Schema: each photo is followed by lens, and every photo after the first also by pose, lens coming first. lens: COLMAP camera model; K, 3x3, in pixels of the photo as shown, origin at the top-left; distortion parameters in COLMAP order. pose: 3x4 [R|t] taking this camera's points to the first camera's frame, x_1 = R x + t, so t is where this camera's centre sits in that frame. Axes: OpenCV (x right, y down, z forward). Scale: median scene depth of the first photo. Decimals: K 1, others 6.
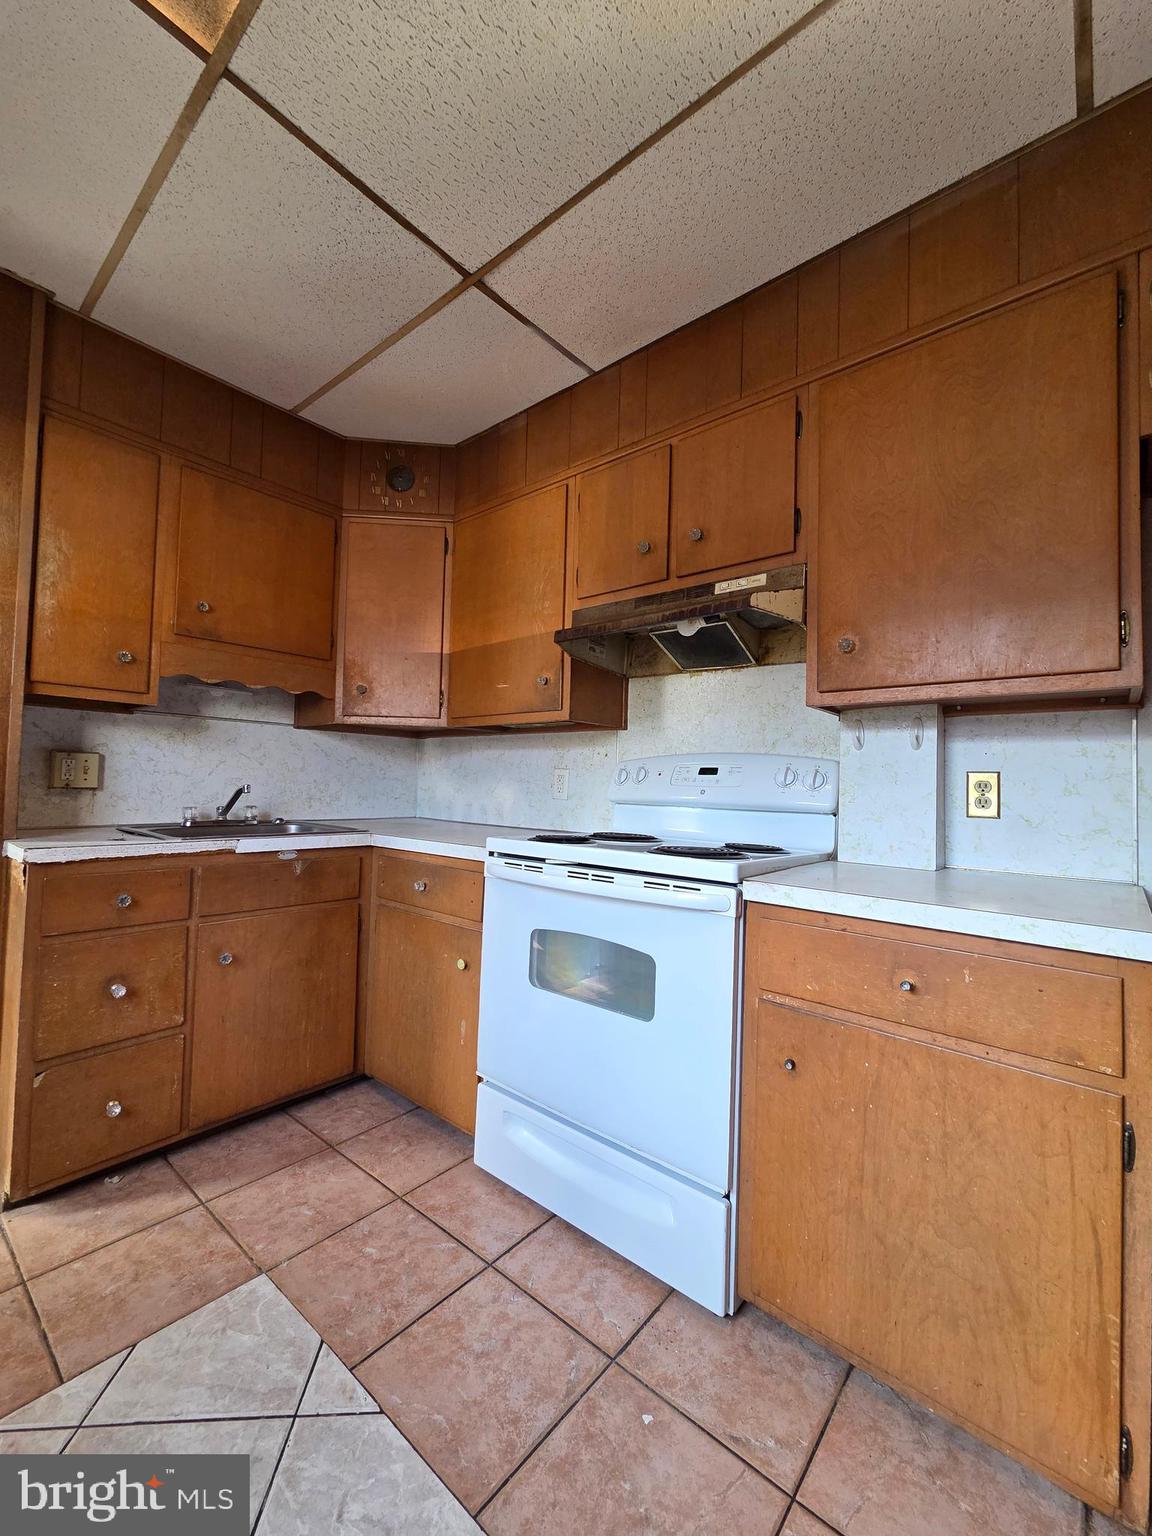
lens RADIAL K [[629.1, 0, 578.4], [0, 629.1, 762.9], [0, 0, 1]] dist [0.003802, -0.000179]
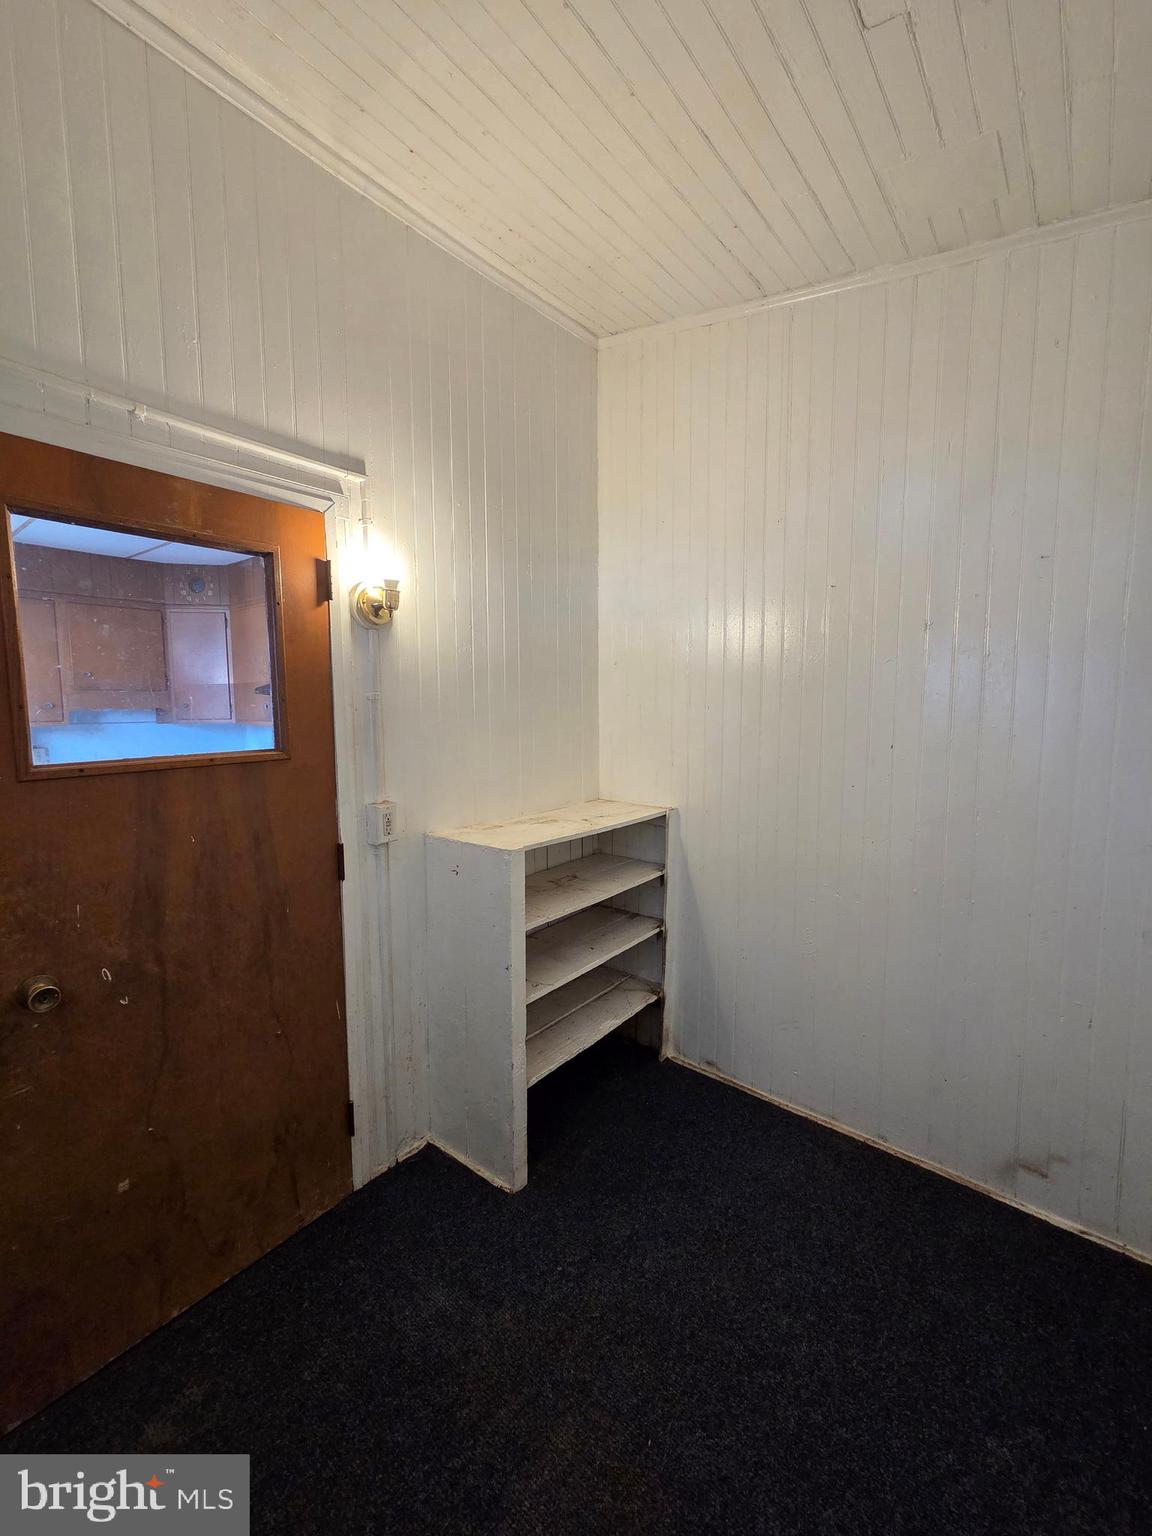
lens RADIAL K [[629.1, 0, 567.7], [0, 629.1, 762.0], [0, 0, 1]] dist [0.003802, -0.000179]
pose [[0.999761, -0.020631, 0.007196, 0.814765], [0.019407, 0.989767, 0.141370, -0.206429], [-0.010039, -0.141197, 0.989931, -0.926482]]
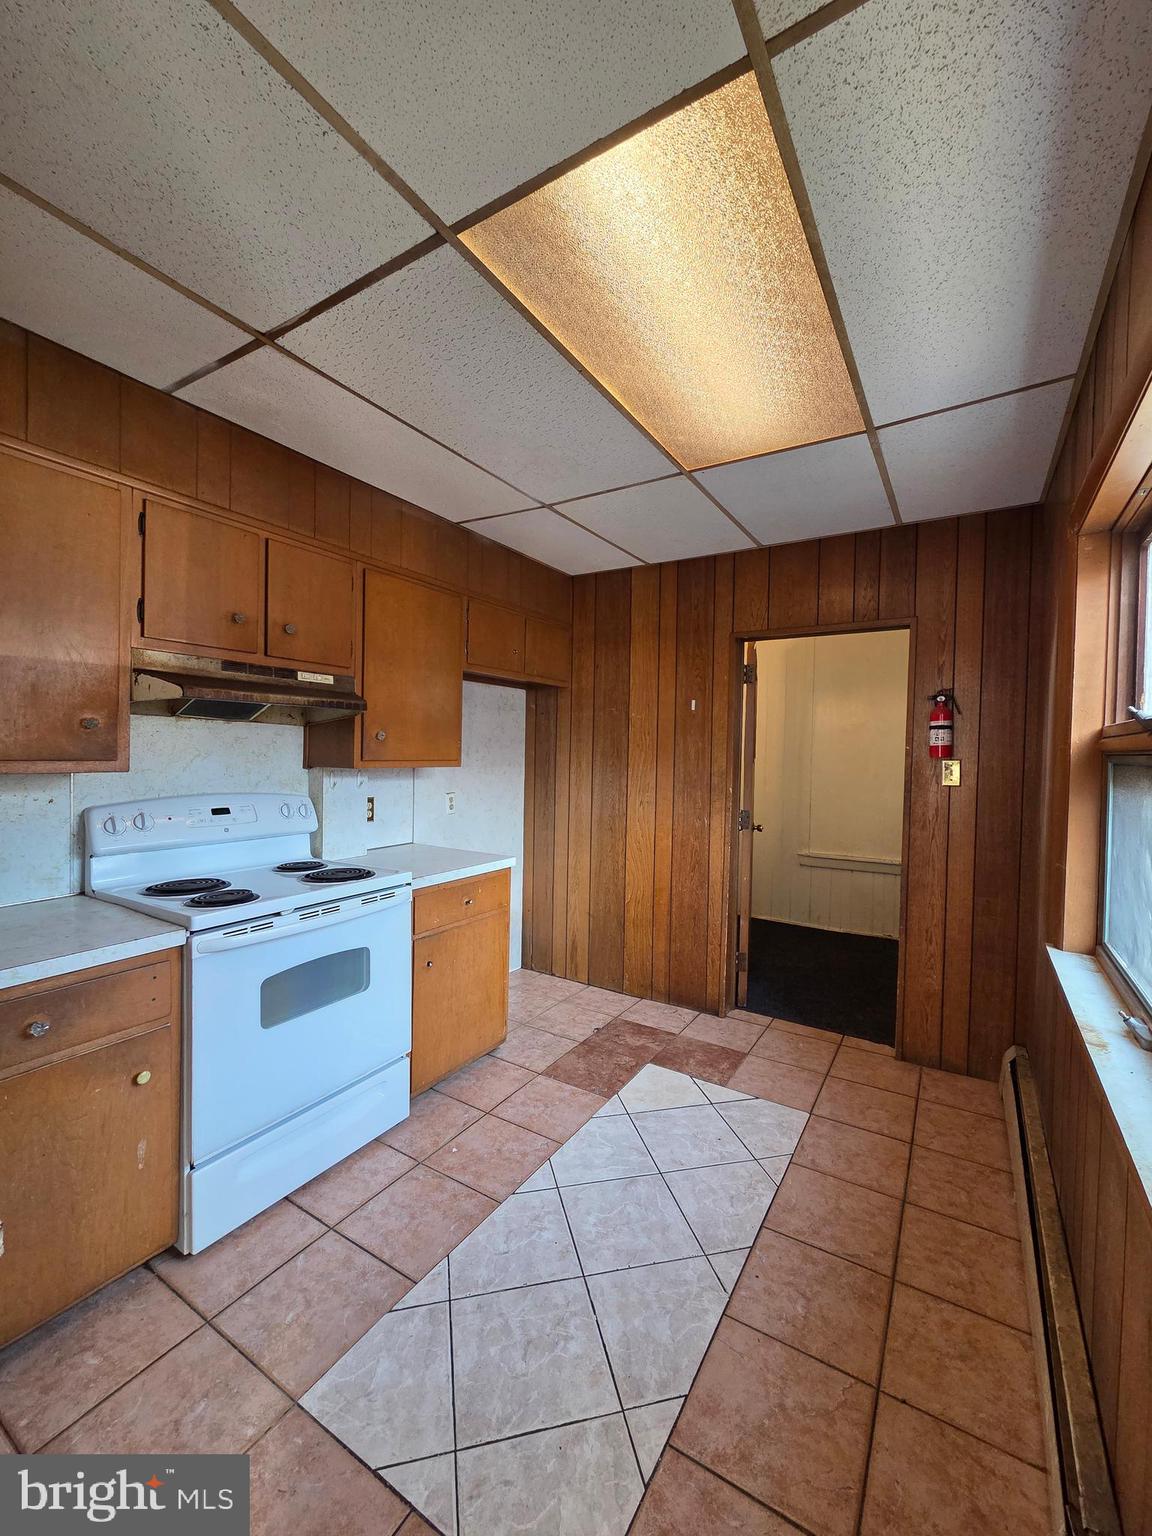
lens RADIAL K [[629.1, 0, 571.7], [0, 629.1, 767.6], [0, 0, 1]] dist [0.003802, -0.000179]
pose [[-0.140848, -0.057802, 0.988342, -1.331290], [-0.058240, 0.997049, 0.050012, -0.211275], [-0.988317, -0.050517, -0.143798, 0.705979]]
